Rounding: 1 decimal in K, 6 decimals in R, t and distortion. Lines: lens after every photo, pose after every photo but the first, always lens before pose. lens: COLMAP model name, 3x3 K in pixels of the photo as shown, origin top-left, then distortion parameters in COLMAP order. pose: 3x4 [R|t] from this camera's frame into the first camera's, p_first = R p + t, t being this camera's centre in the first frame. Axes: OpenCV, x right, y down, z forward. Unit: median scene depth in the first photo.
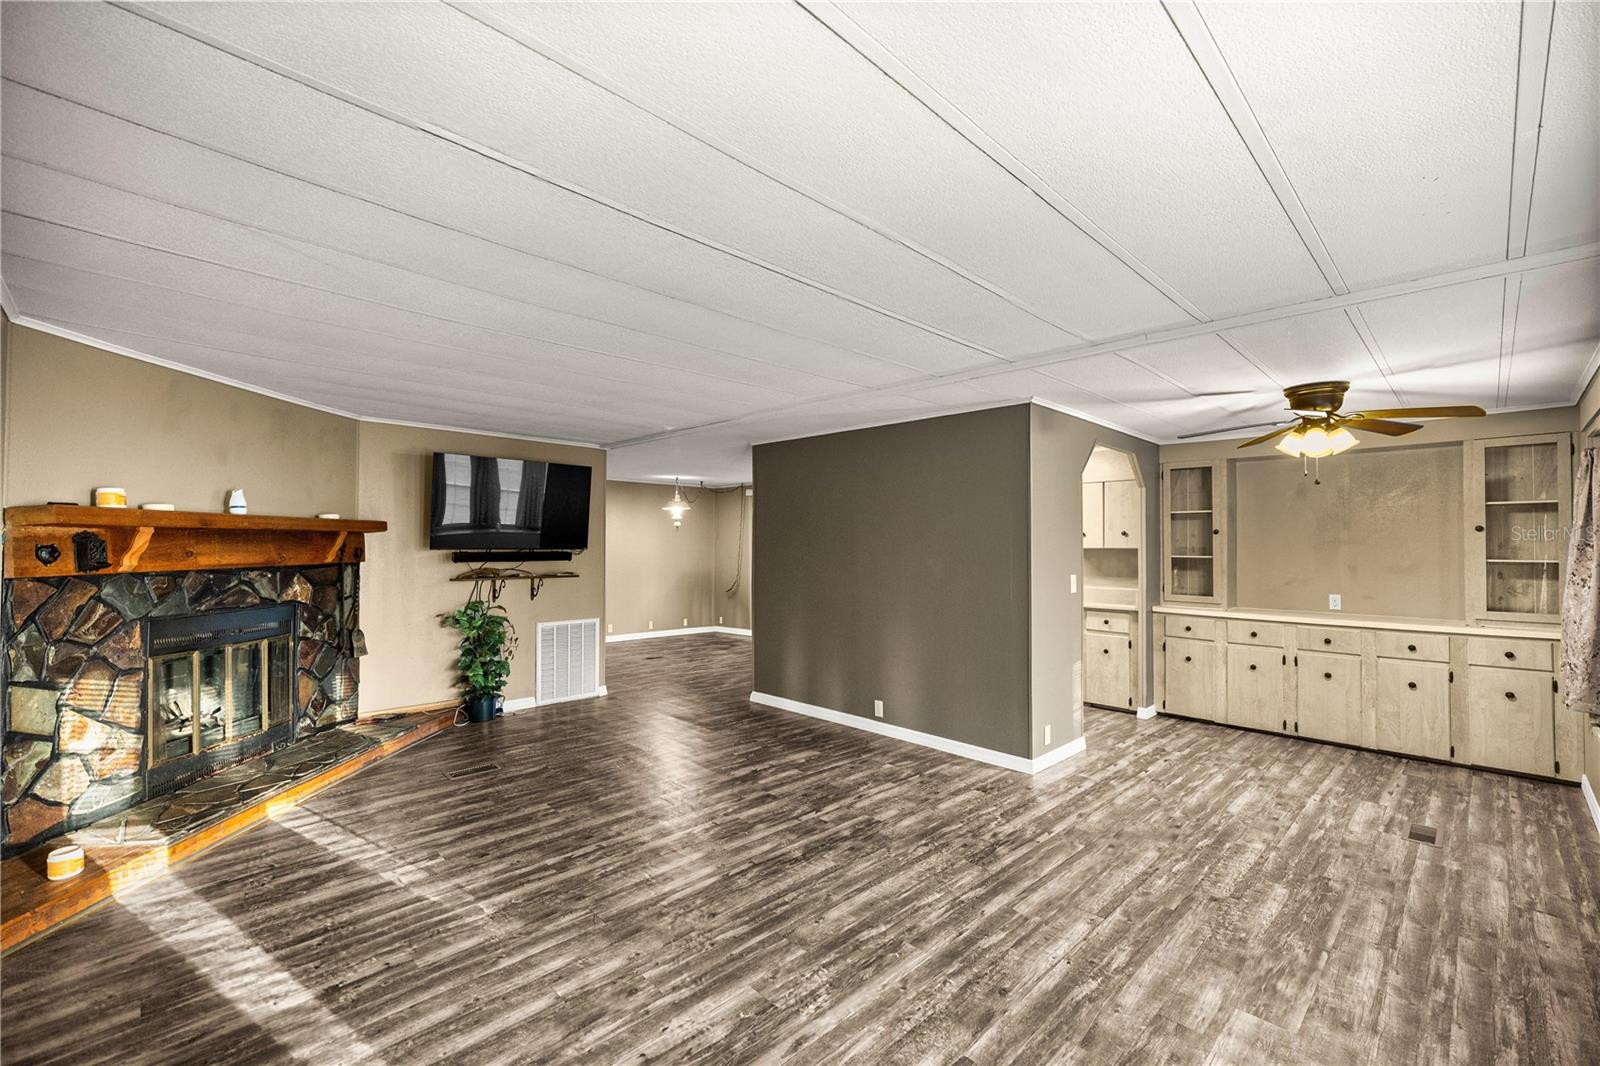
lens RADIAL K [[675.1, 0, 794.2], [0, 675.1, 541.2], [0, 0, 1]] dist [0.002686, -0.000085]
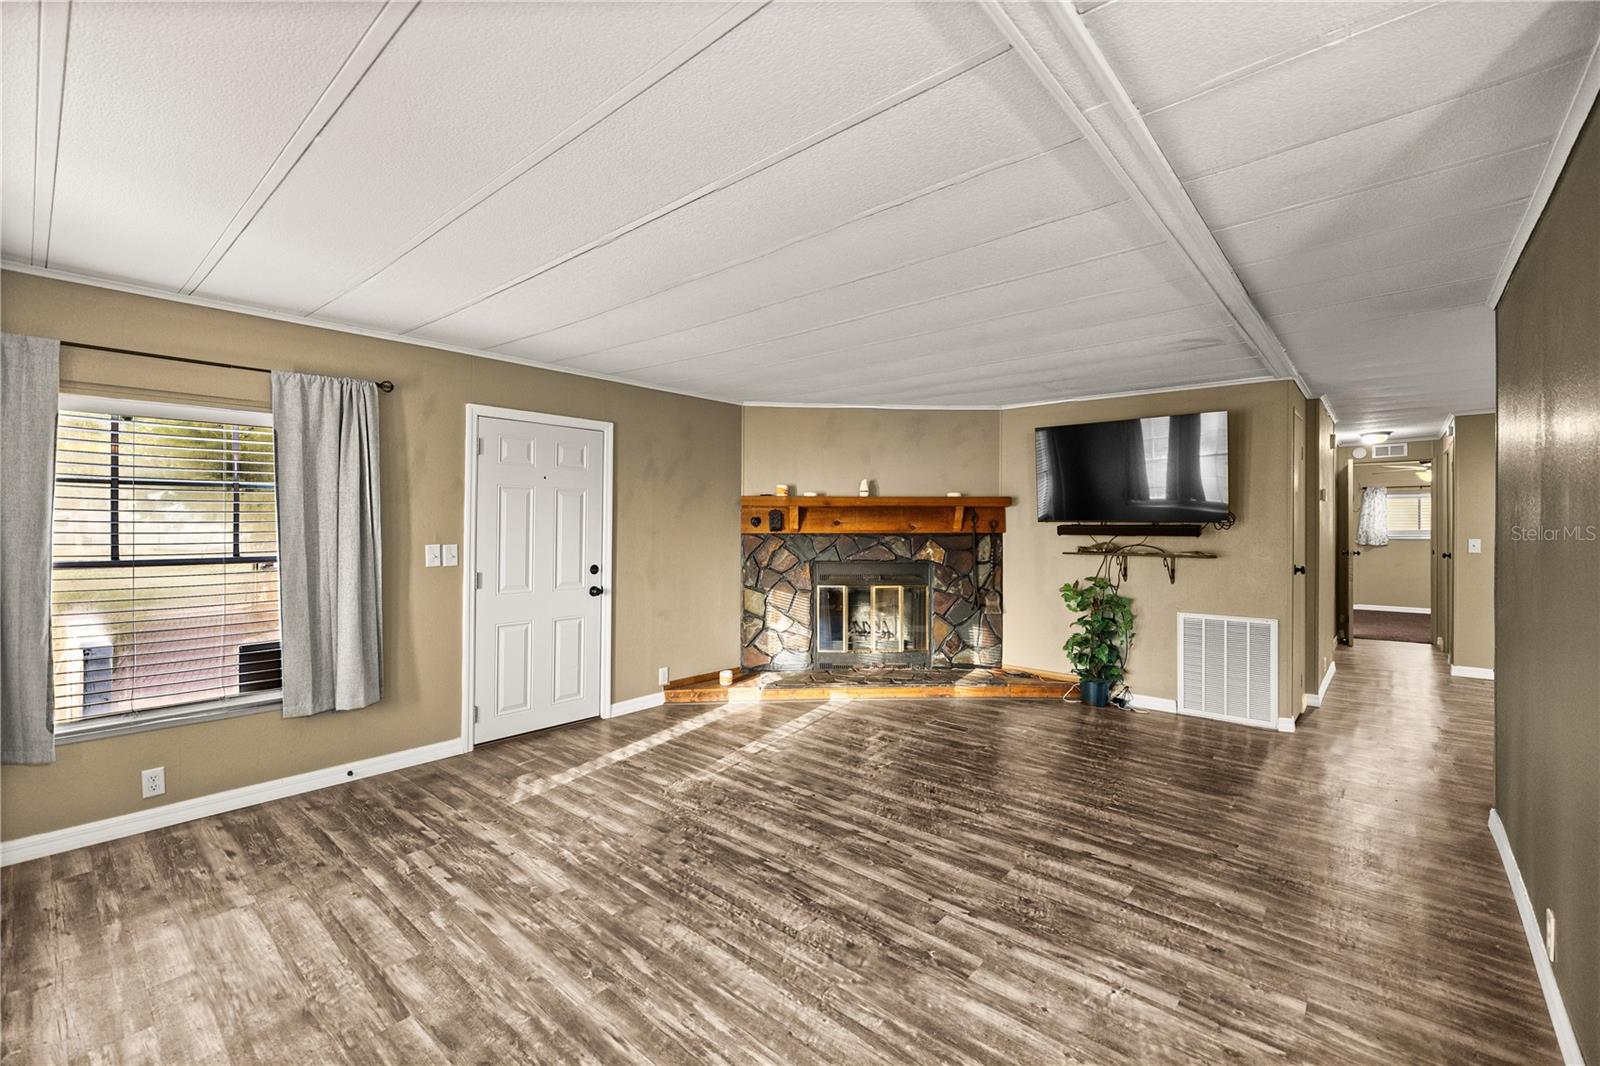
lens RADIAL K [[675.1, 0, 790.3], [0, 675.1, 523.0], [0, 0, 1]] dist [0.002686, -0.000085]
pose [[0.077673, -0.003408, -0.996973, 0.739847], [0.002505, 0.999992, -0.003223, 0.025762], [0.996976, -0.002247, 0.077680, 0.852580]]
